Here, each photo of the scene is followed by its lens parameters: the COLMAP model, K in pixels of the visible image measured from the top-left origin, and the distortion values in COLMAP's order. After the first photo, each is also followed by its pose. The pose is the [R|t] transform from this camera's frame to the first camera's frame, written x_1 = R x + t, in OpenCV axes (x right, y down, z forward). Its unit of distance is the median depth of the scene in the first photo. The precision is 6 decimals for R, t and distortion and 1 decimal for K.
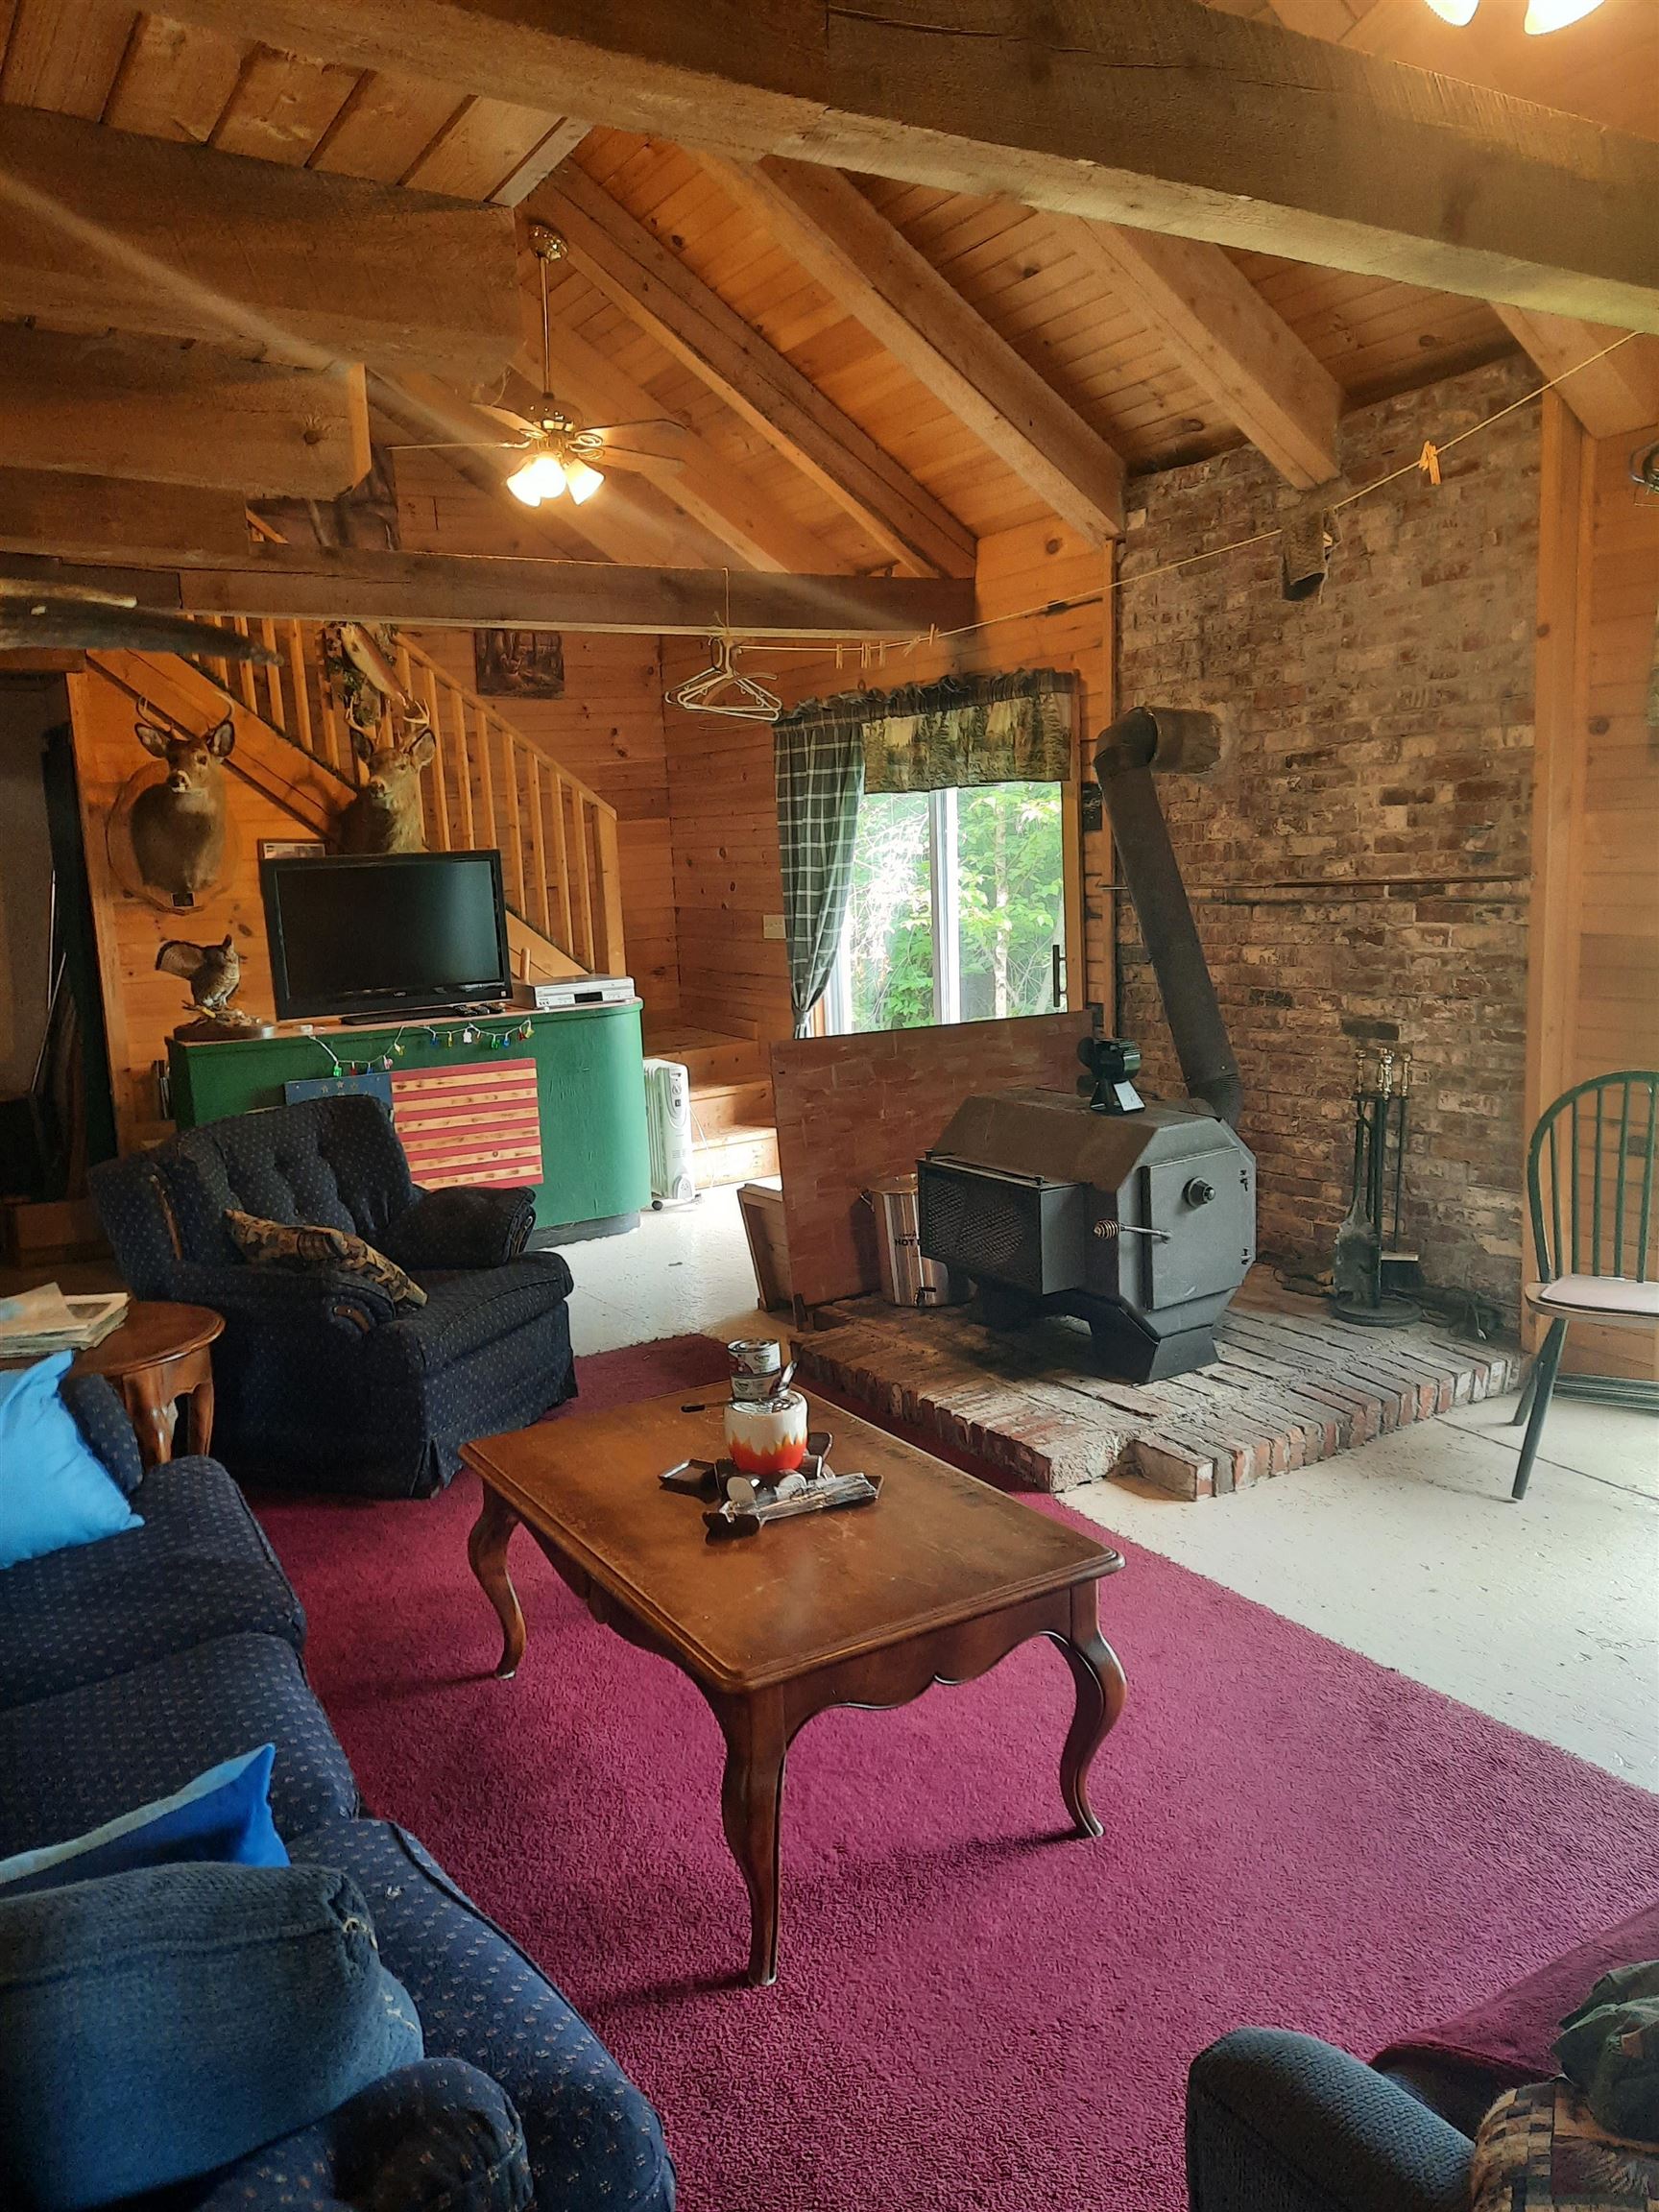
lens RADIAL K [[1642.8, 0, 808.7], [0, 1642.8, 1127.2], [0, 0, 1]] dist [0.050926, -0.057897]
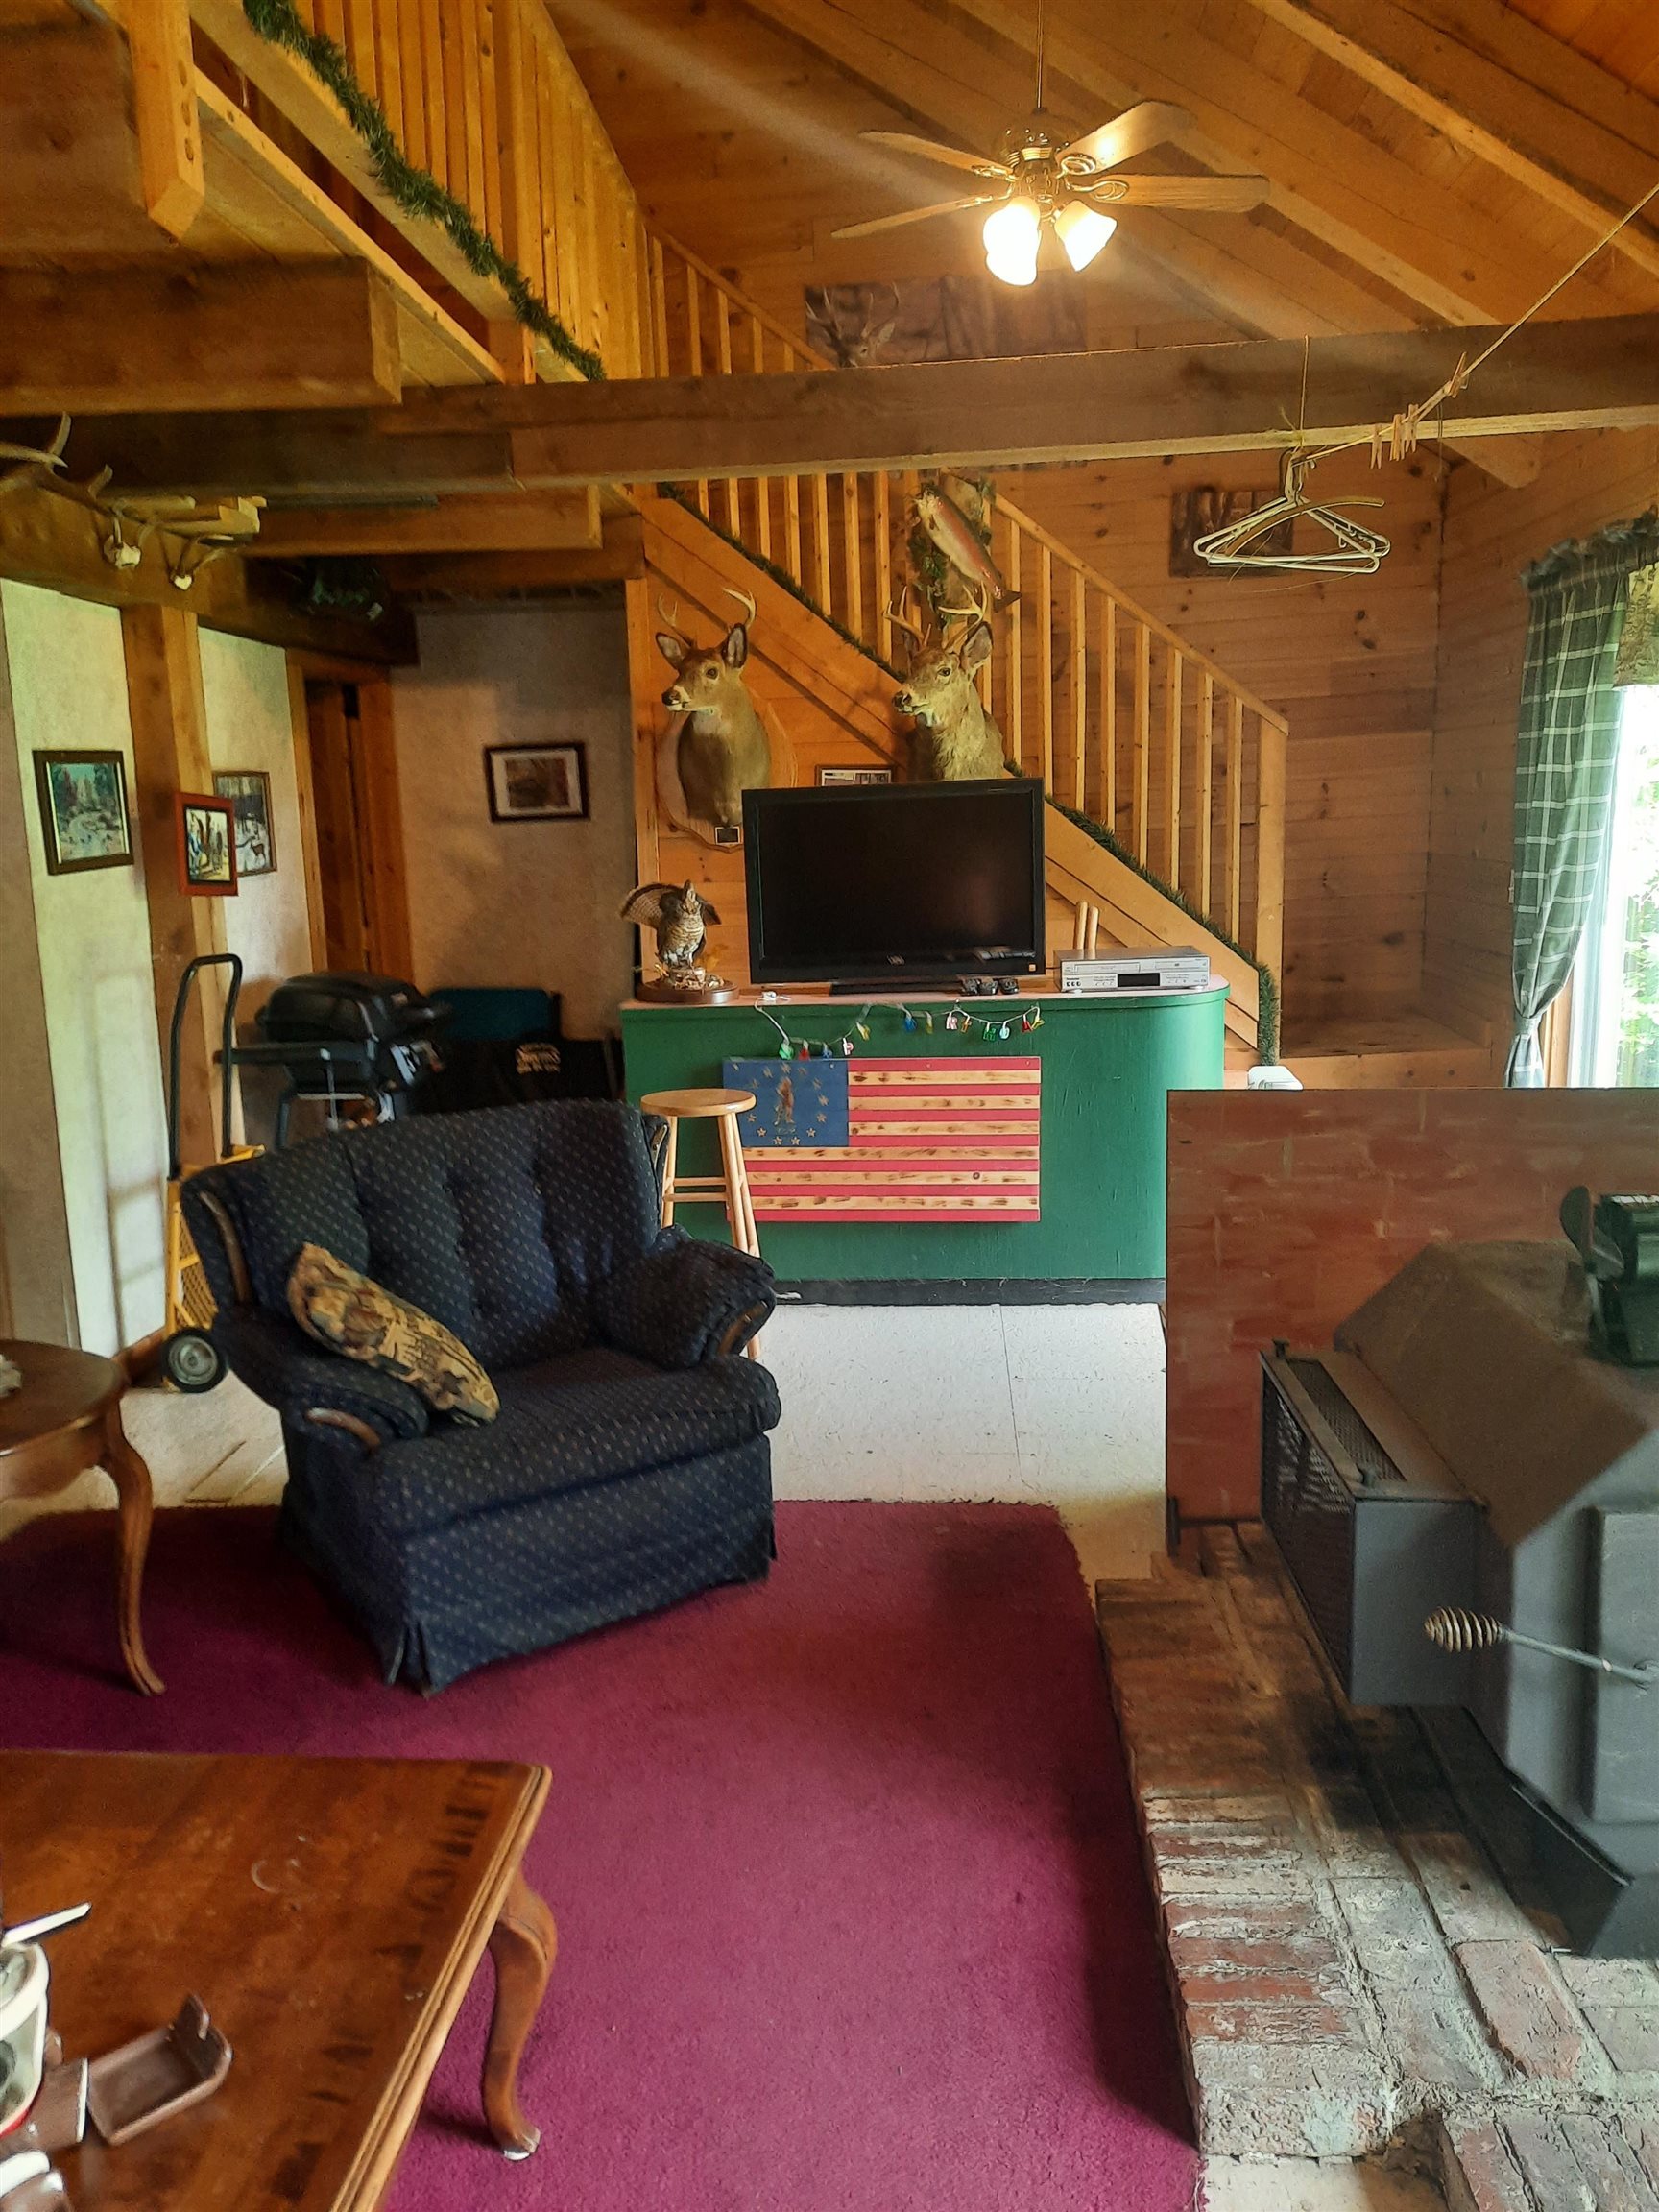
lens RADIAL K [[1617.2, 0, 779.6], [0, 1617.2, 1110.4], [0, 0, 1]] dist [0.055165, -0.062716]
pose [[0.801183, 0.123607, -0.585515, 0.217626], [-0.100706, 0.992330, 0.071689, -0.073302], [0.589885, 0.001529, 0.807486, 0.413670]]
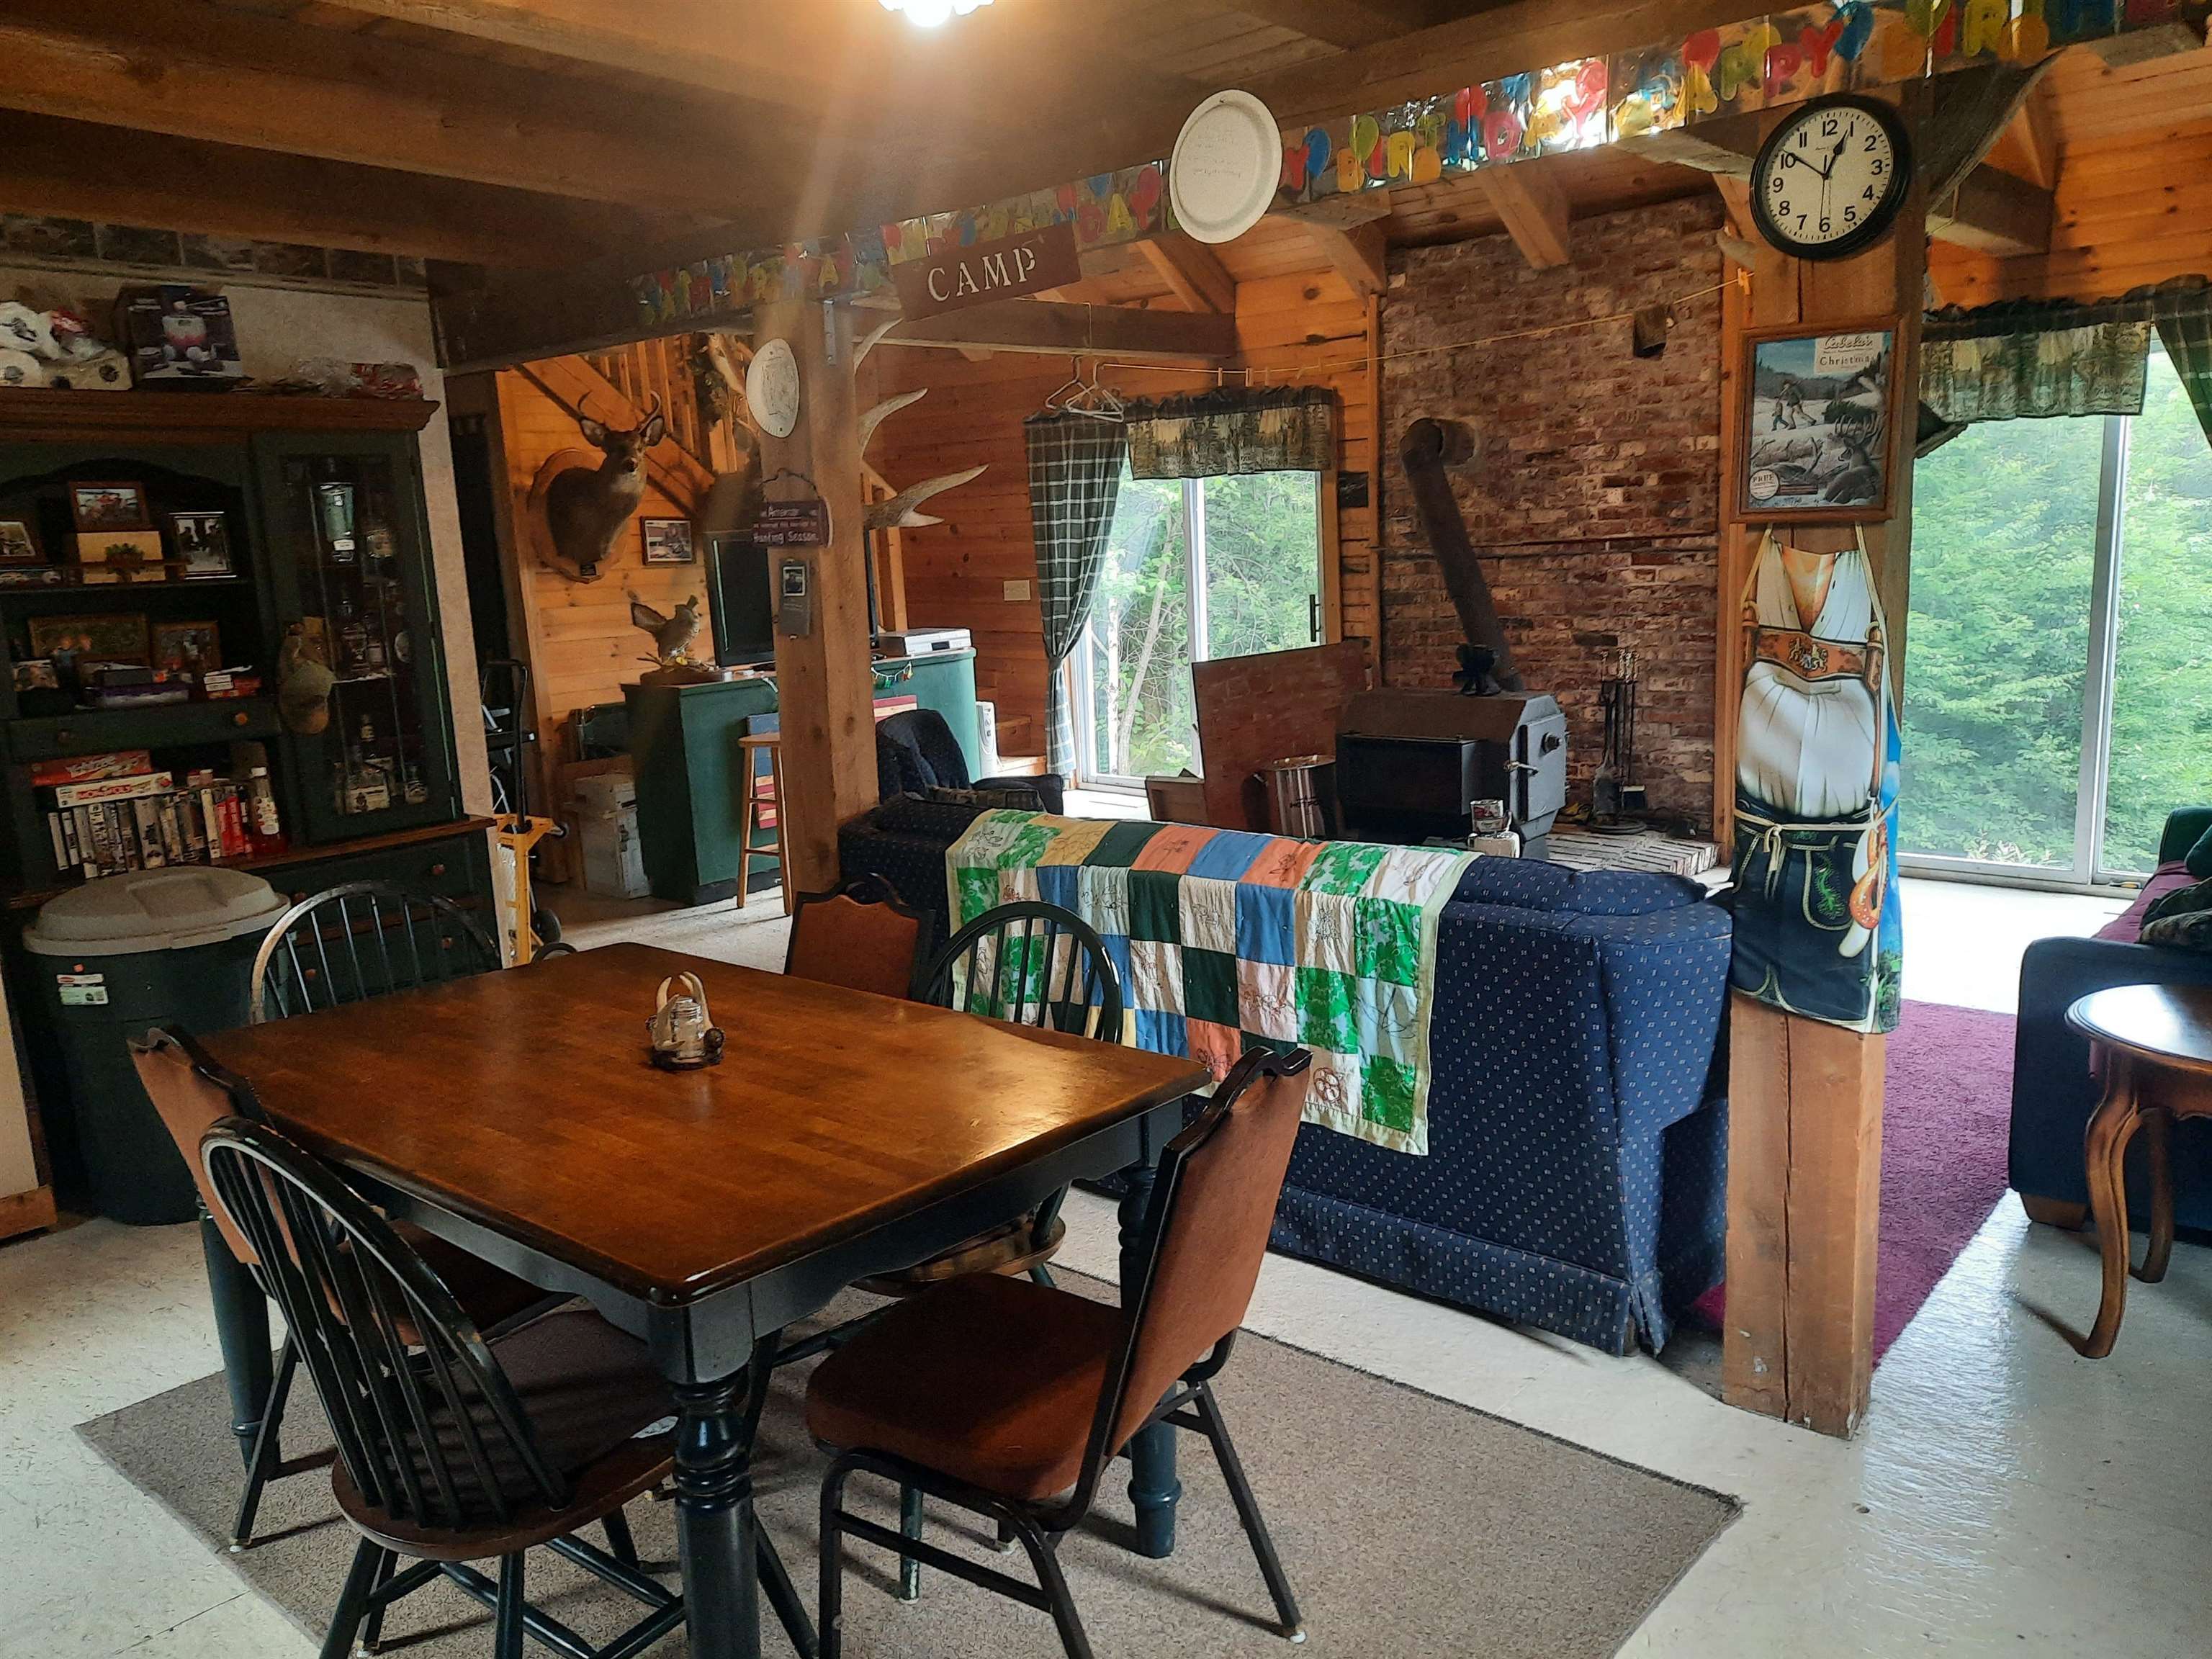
lens RADIAL K [[1642.8, 0, 1116.5], [0, 1642.8, 856.2], [0, 0, 1]] dist [0.050926, -0.057897]
pose [[0.955997, -0.061495, 0.286859, -0.477641], [0.055036, 0.998017, 0.030533, 0.061406], [-0.288168, -0.013402, 0.957486, -0.278699]]
